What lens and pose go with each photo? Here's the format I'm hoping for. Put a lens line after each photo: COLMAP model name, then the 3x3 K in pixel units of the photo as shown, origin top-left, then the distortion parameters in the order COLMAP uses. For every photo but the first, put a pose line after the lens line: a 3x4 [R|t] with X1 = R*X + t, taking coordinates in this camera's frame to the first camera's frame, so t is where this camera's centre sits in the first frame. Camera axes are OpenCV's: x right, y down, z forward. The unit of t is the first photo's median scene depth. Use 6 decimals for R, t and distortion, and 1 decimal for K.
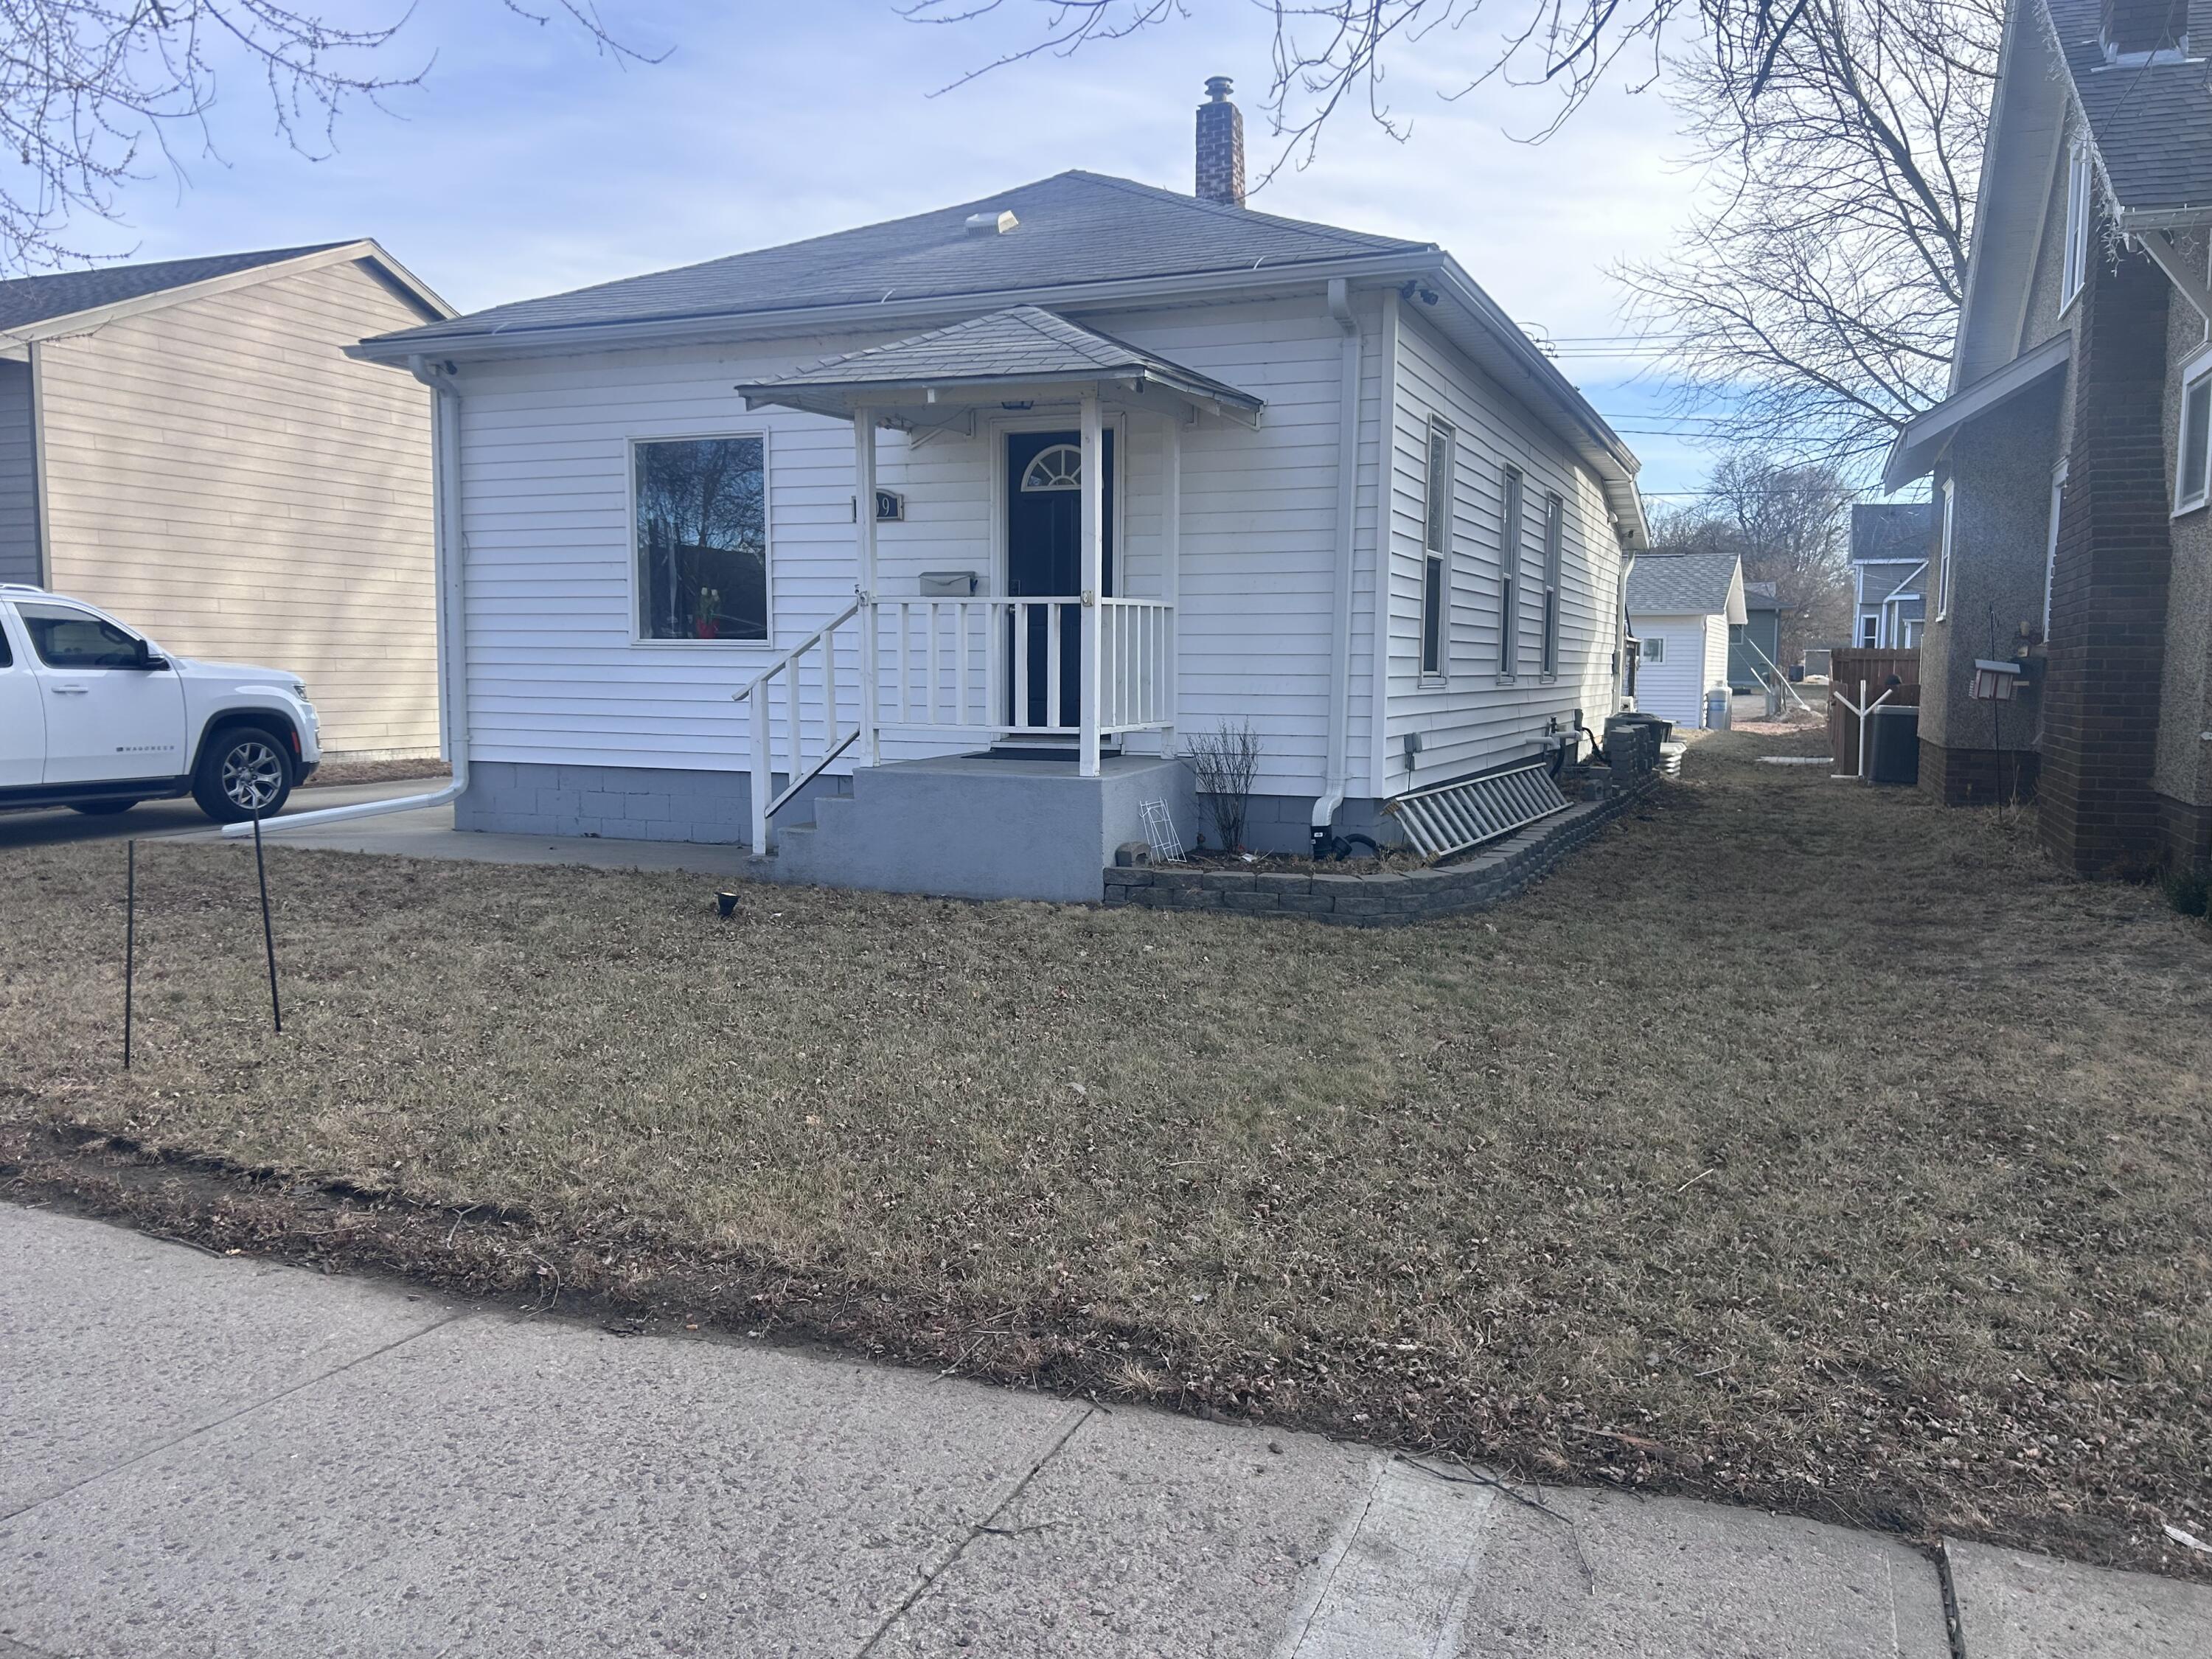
lens RADIAL K [[1632.0, 0, 1106.0], [0, 1632.0, 829.5], [0, 0, 1]] dist [0.117048, -0.158415]
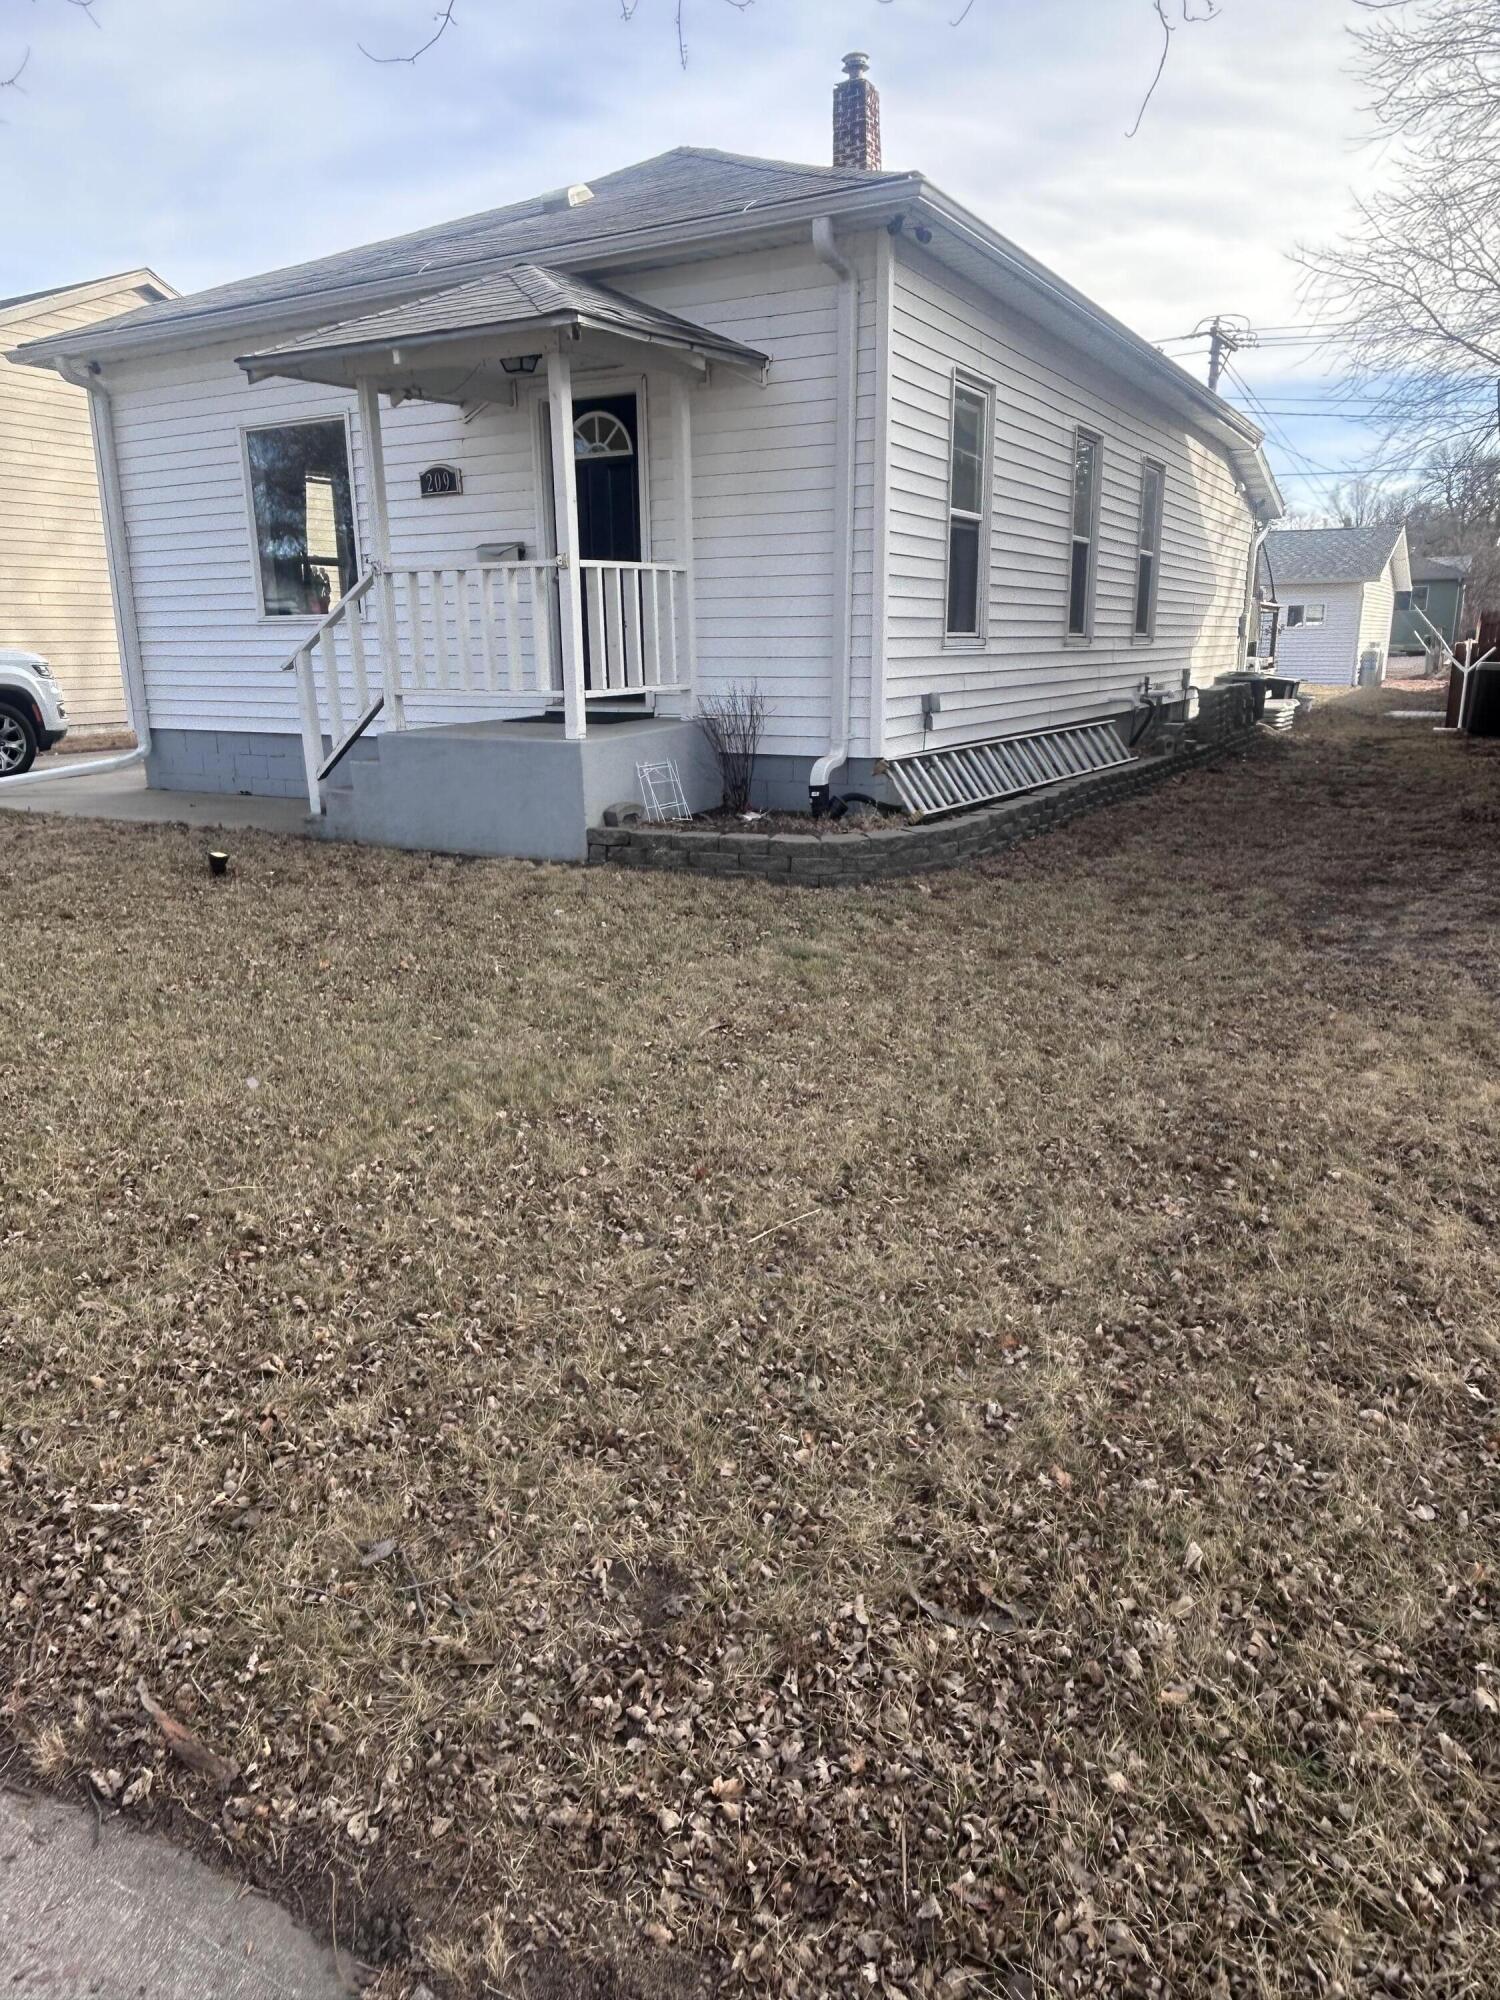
lens RADIAL K [[1295.3, 0, 750.0], [0, 1295.3, 1000.0], [0, 0, 1]] dist [0.005379, 0.001480]
pose [[0.993768, 0.013455, -0.110656, 0.165954], [0.005551, 0.985484, 0.169680, -0.007002], [0.111333, -0.169237, 0.979267, 0.146039]]
